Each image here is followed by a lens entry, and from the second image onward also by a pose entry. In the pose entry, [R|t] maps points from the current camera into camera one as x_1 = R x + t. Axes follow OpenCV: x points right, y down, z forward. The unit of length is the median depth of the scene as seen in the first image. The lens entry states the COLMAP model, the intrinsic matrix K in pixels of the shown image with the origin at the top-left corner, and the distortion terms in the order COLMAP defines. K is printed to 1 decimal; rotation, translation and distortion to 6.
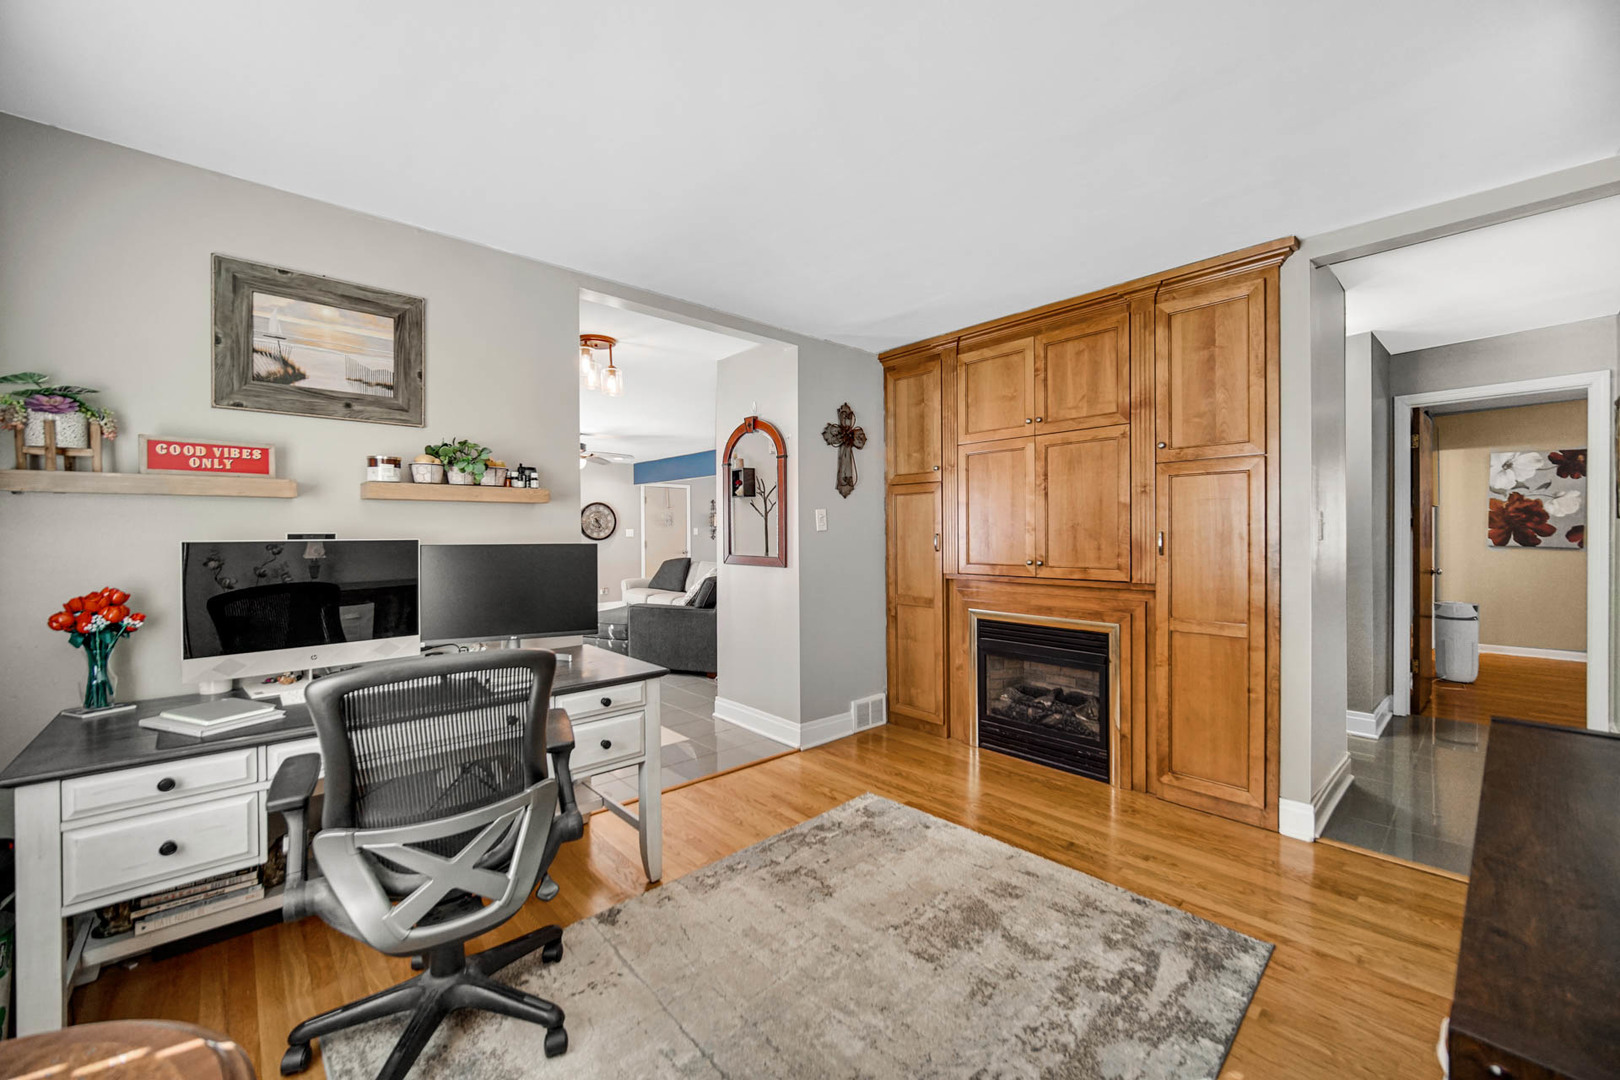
lens RADIAL K [[639.0, 0, 812.5], [0, 639.0, 536.9], [0, 0, 1]] dist [-0.001376, -0.000422]
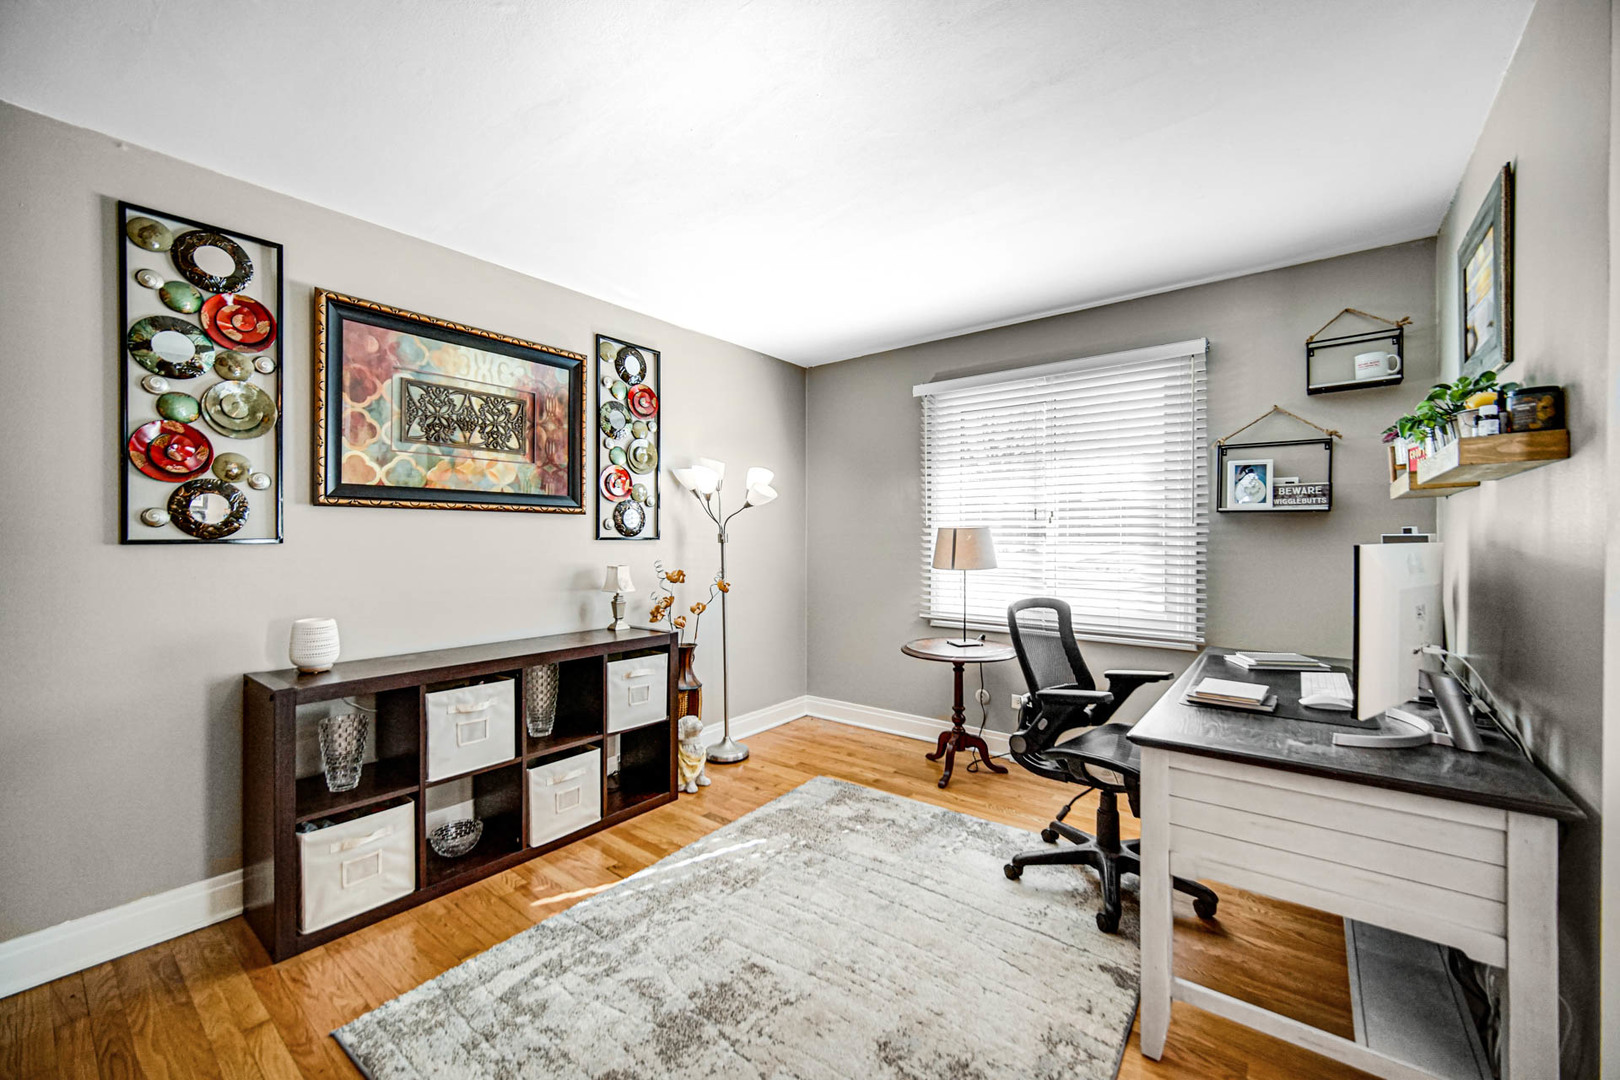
lens RADIAL K [[639.0, 0, 812.5], [0, 639.0, 536.9], [0, 0, 1]] dist [-0.001376, -0.000422]
pose [[-0.986306, 0.006400, -0.164801, 0.211258], [0.005113, 0.999953, 0.008235, -0.003297], [0.164846, 0.007279, -0.986292, 1.661405]]
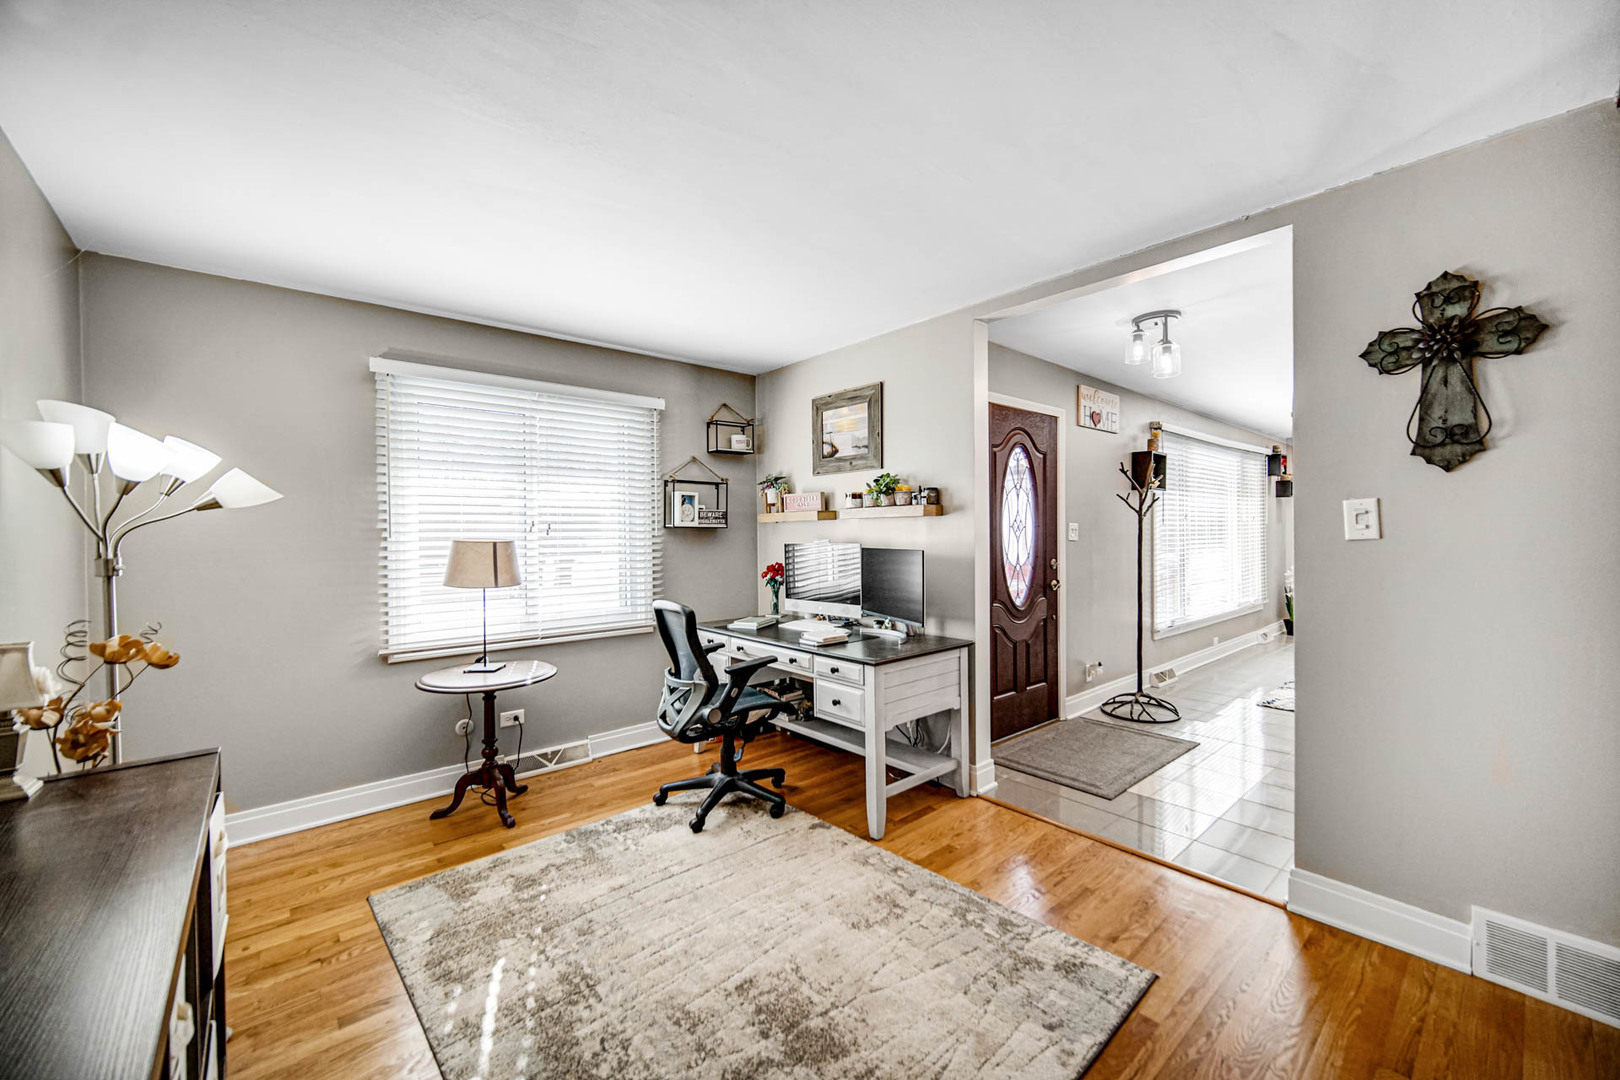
lens RADIAL K [[639.0, 0, 812.5], [0, 639.0, 536.9], [0, 0, 1]] dist [-0.001376, -0.000422]
pose [[-0.025167, 0.011562, -0.999616, 0.966495], [0.002944, 0.999930, 0.011492, -0.032500], [0.999679, -0.002654, -0.025199, 0.956092]]
